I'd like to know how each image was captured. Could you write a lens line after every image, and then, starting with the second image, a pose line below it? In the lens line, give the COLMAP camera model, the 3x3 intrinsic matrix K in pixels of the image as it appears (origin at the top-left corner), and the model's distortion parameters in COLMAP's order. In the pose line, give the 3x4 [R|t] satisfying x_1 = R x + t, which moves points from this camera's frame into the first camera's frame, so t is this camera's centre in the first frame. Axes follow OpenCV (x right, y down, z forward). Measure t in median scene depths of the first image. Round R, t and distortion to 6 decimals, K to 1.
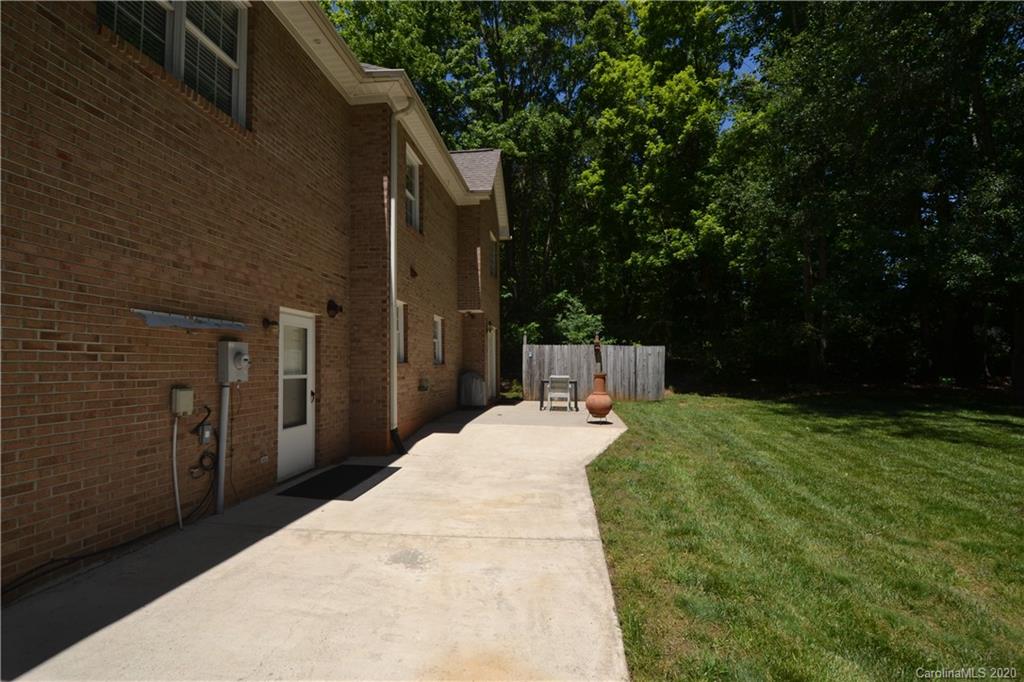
lens RADIAL K [[454.9, 0, 516.8], [0, 454.9, 354.0], [0, 0, 1]] dist [0.027022, -0.028321]
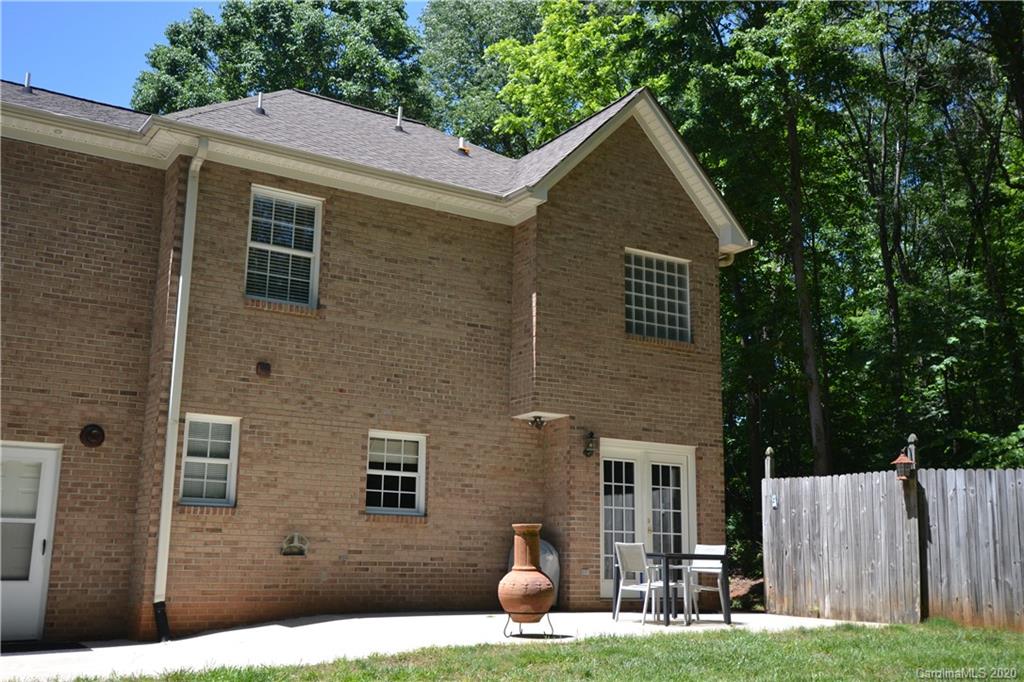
lens RADIAL K [[1039.0, 0, 512.7], [0, 1039.0, 347.6], [0, 0, 1]] dist [0.032047, 0.015683]
pose [[0.619592, -0.145847, -0.771255, 0.632163], [0.002540, 0.982953, -0.183839, 0.036758], [0.784920, 0.111946, 0.609400, 0.200854]]
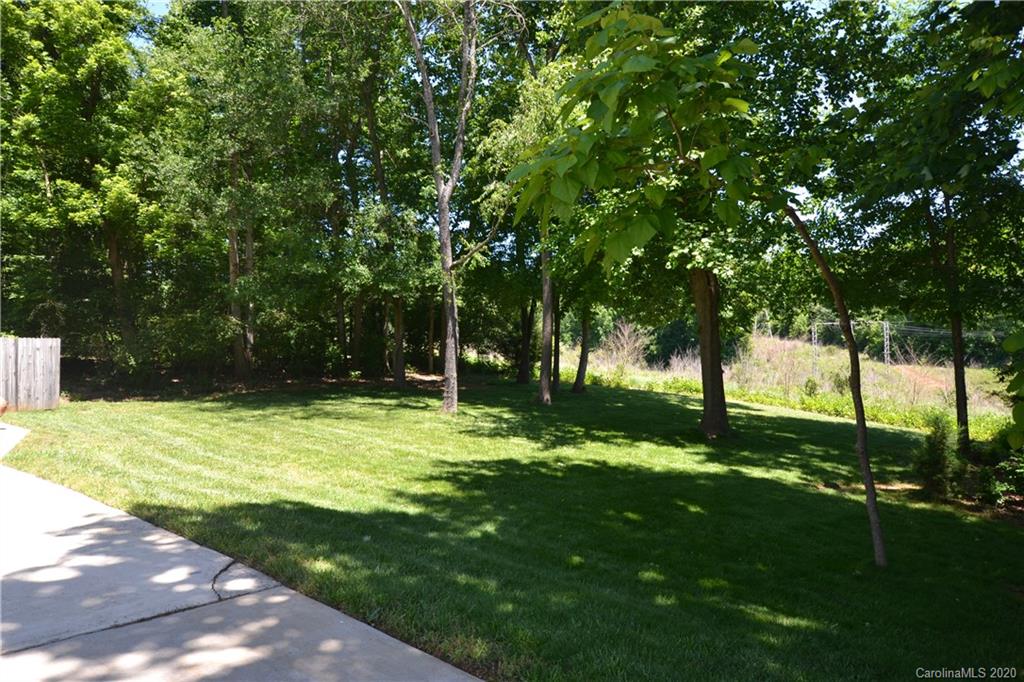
lens RADIAL K [[684.6, 0, 518.6], [0, 684.6, 351.0], [0, 0, 1]] dist [0.025708, -0.023378]
pose [[0.593530, 0.000448, 0.804812, -0.158710], [0.001085, 0.999998, -0.001356, 0.006977], [-0.804811, 0.001678, 0.593529, -0.327597]]
